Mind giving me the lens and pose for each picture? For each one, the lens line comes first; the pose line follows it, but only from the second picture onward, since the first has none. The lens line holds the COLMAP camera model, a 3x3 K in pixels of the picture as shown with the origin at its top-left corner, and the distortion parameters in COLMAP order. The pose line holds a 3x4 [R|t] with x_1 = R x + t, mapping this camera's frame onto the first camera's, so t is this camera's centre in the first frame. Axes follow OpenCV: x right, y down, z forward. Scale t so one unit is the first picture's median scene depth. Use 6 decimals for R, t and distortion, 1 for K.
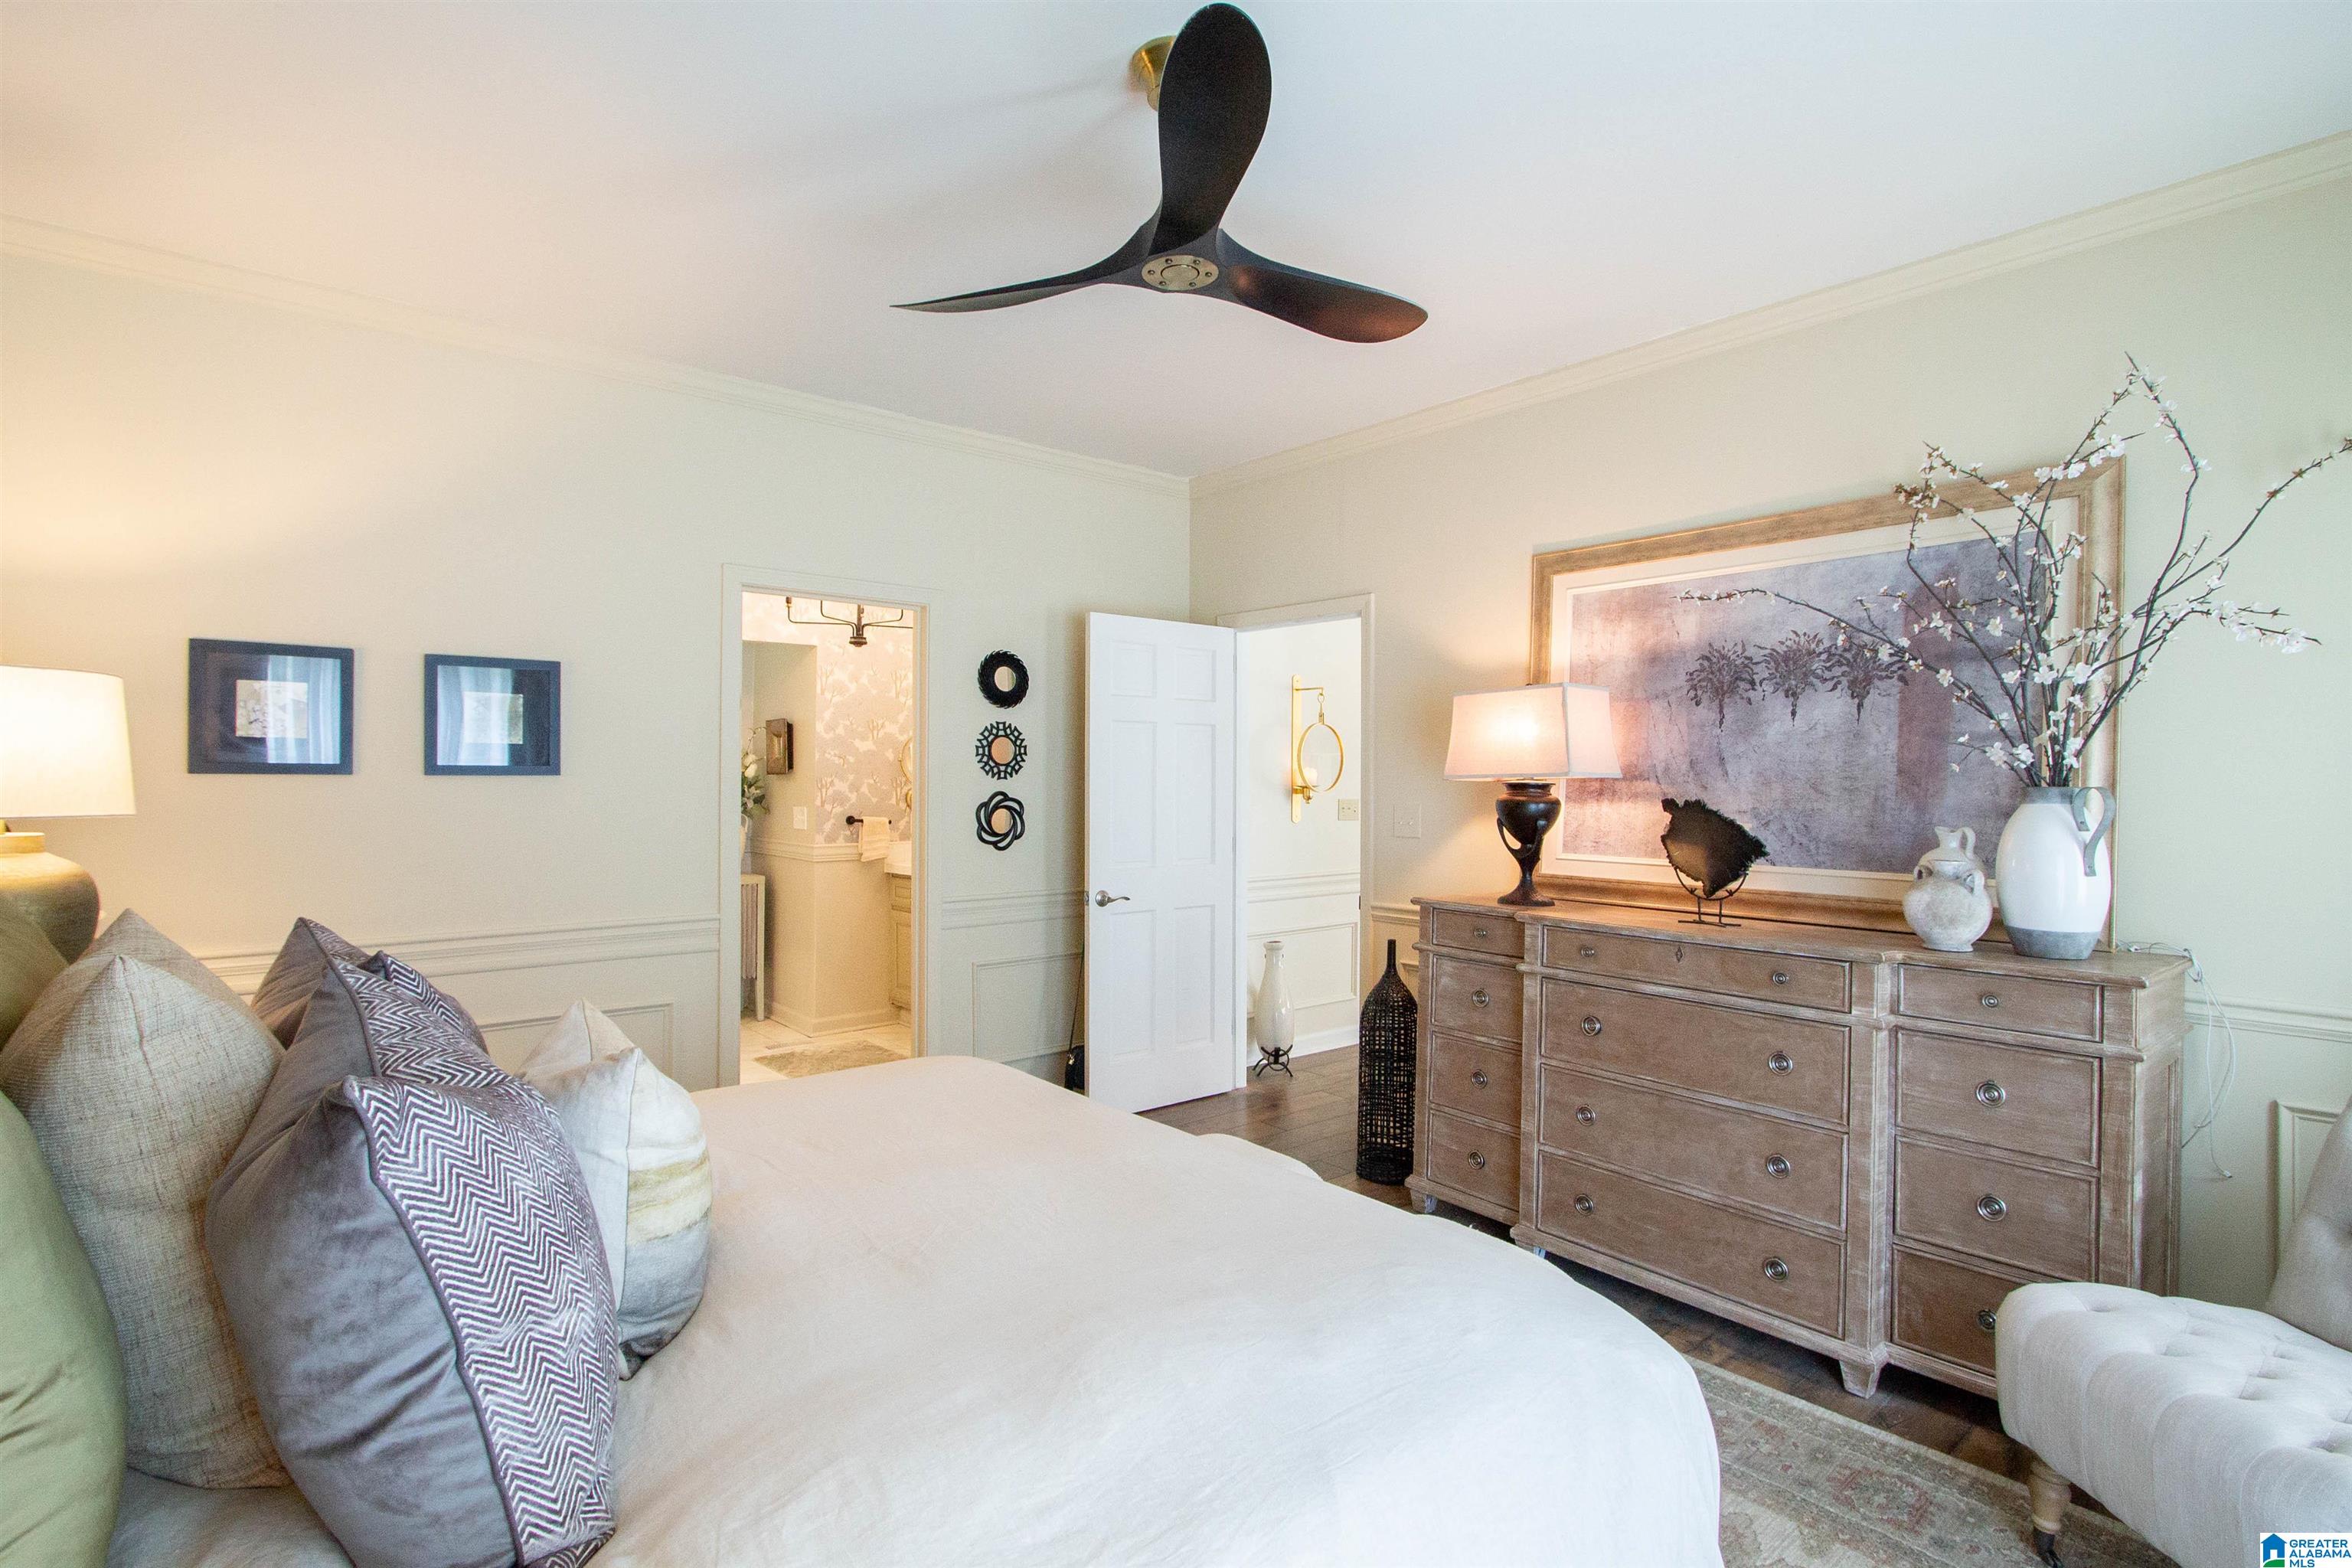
lens RADIAL K [[1131.7, 0, 1176.0], [0, 1131.7, 784.0], [0, 0, 1]] dist [-0.004537, -0.000031]
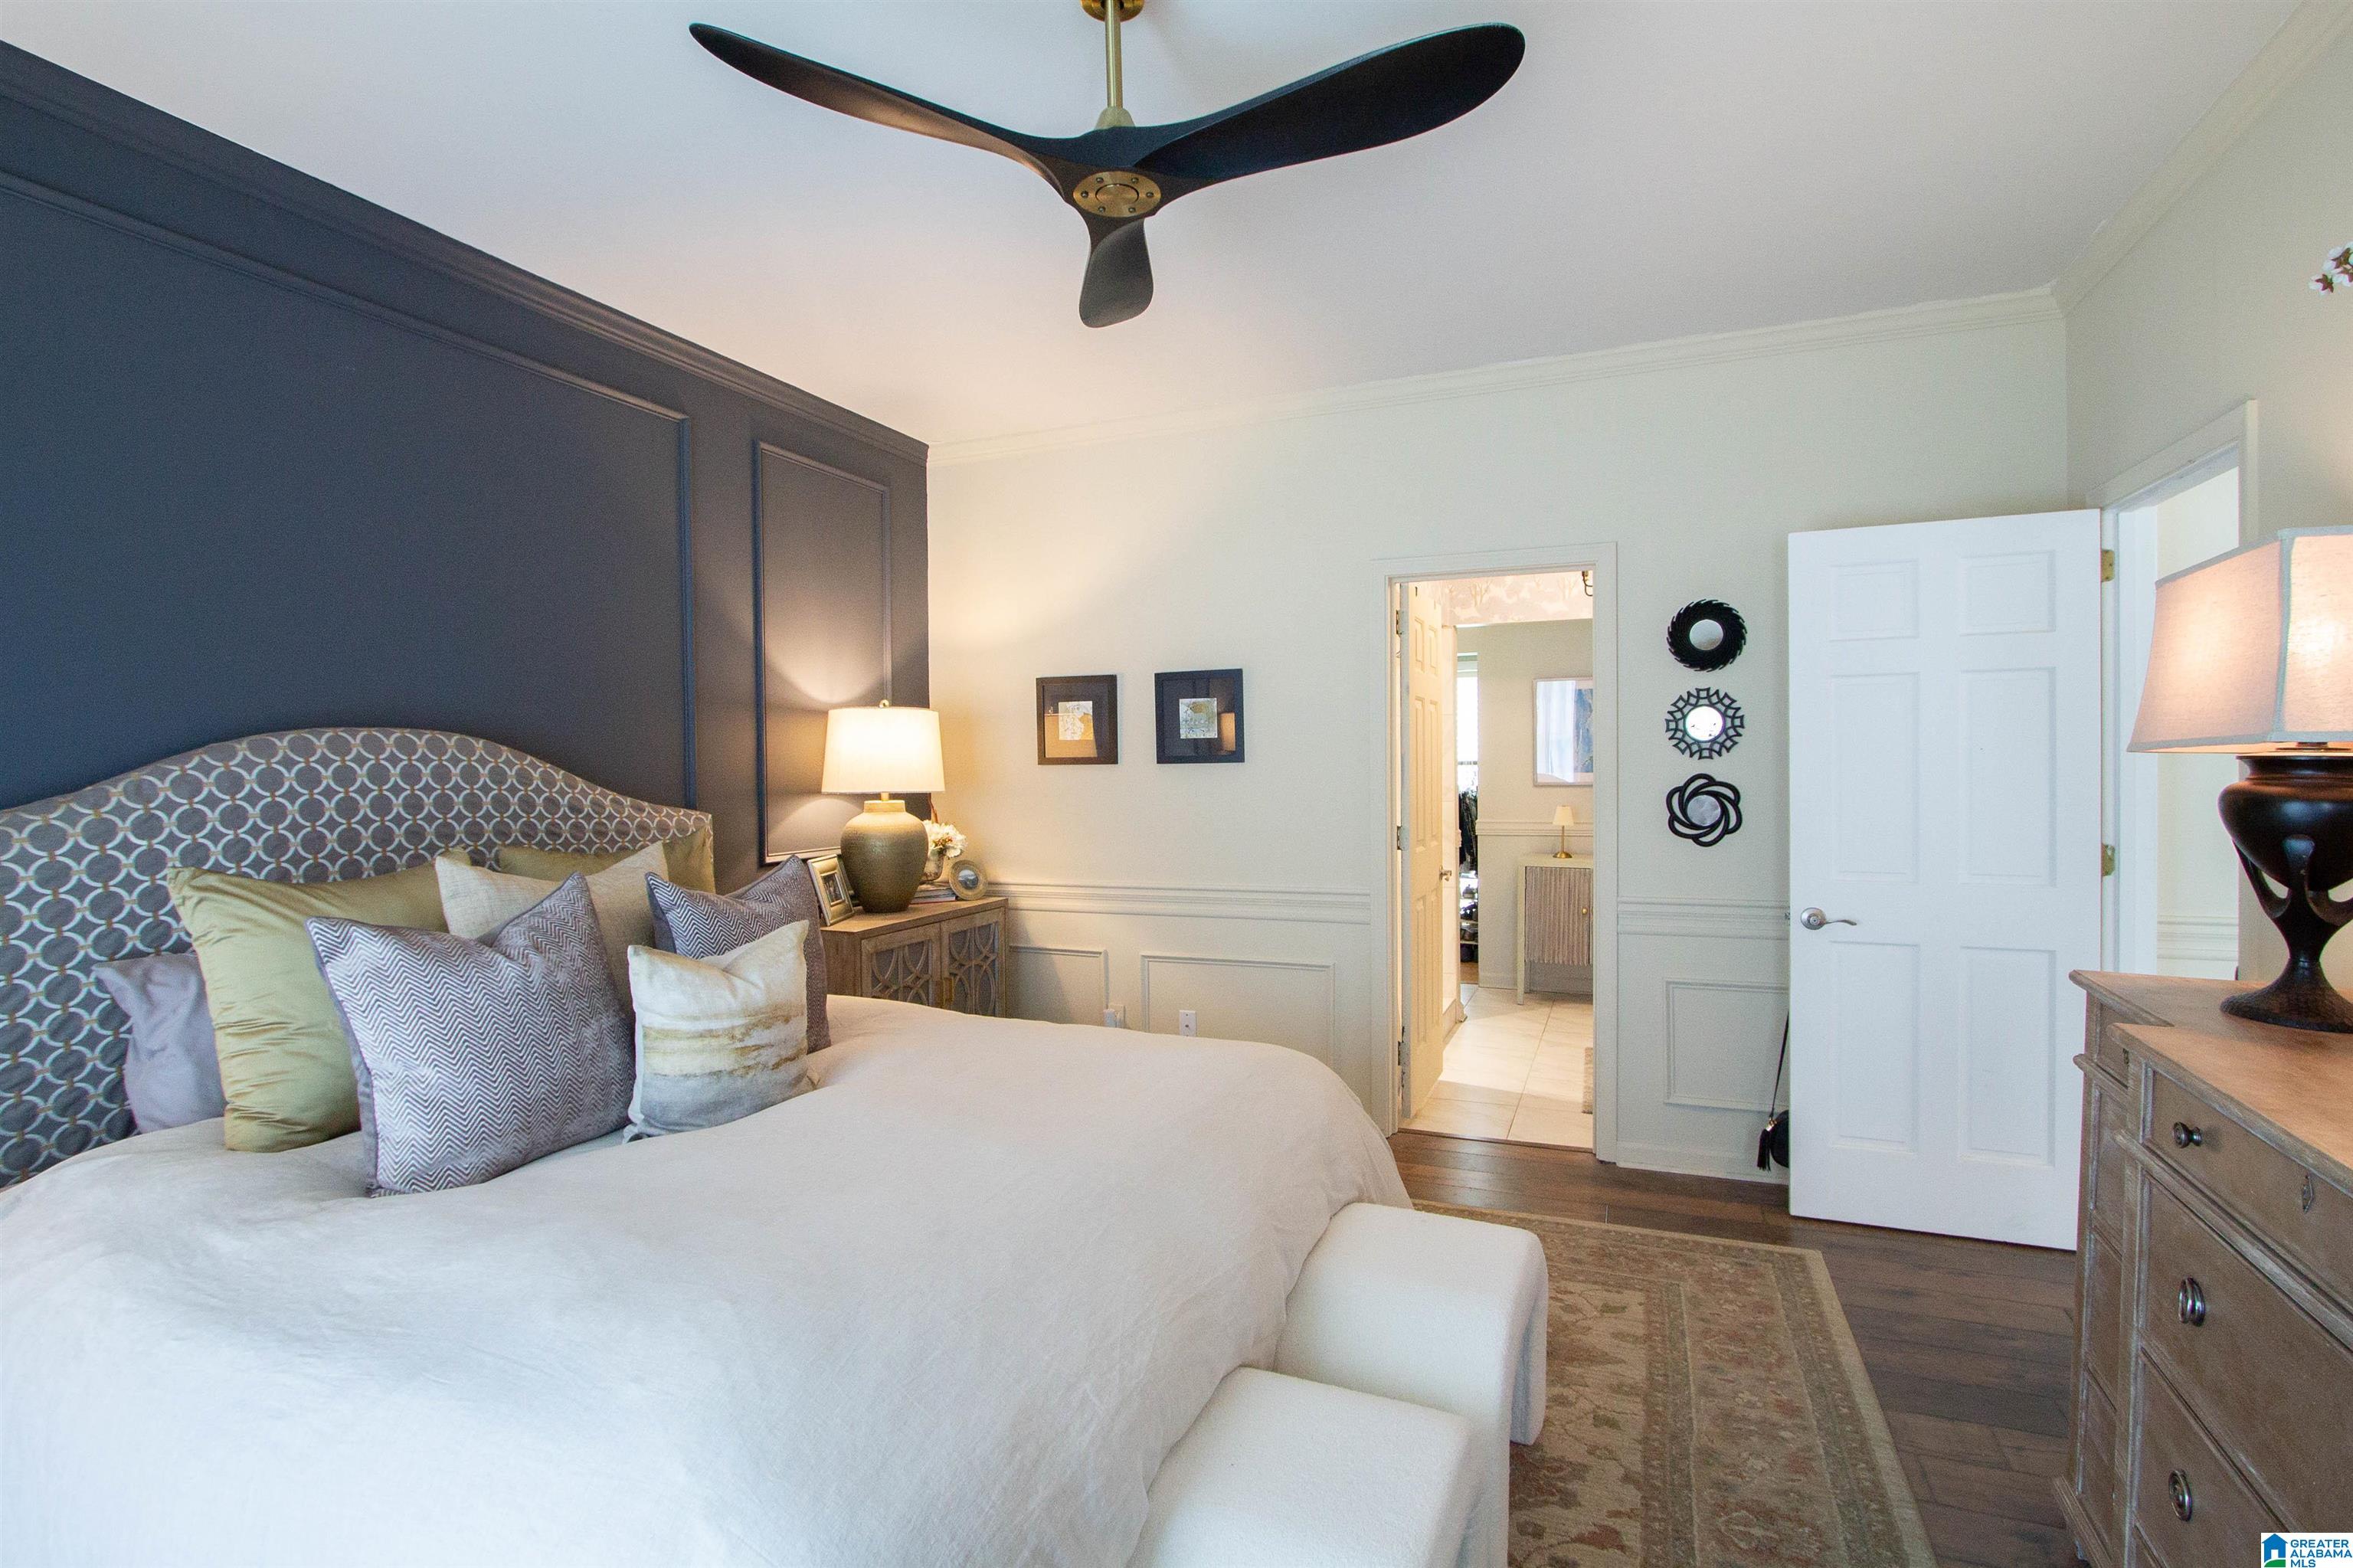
lens RADIAL K [[1104.0, 0, 1188.6], [0, 1104.0, 784.8], [0, 0, 1]] dist [-0.019810, 0.000256]
pose [[0.463391, 0.007582, -0.886121, 0.387426], [0.009174, 0.999869, 0.013353, 0.000555], [0.886106, -0.014317, 0.463261, 0.317818]]
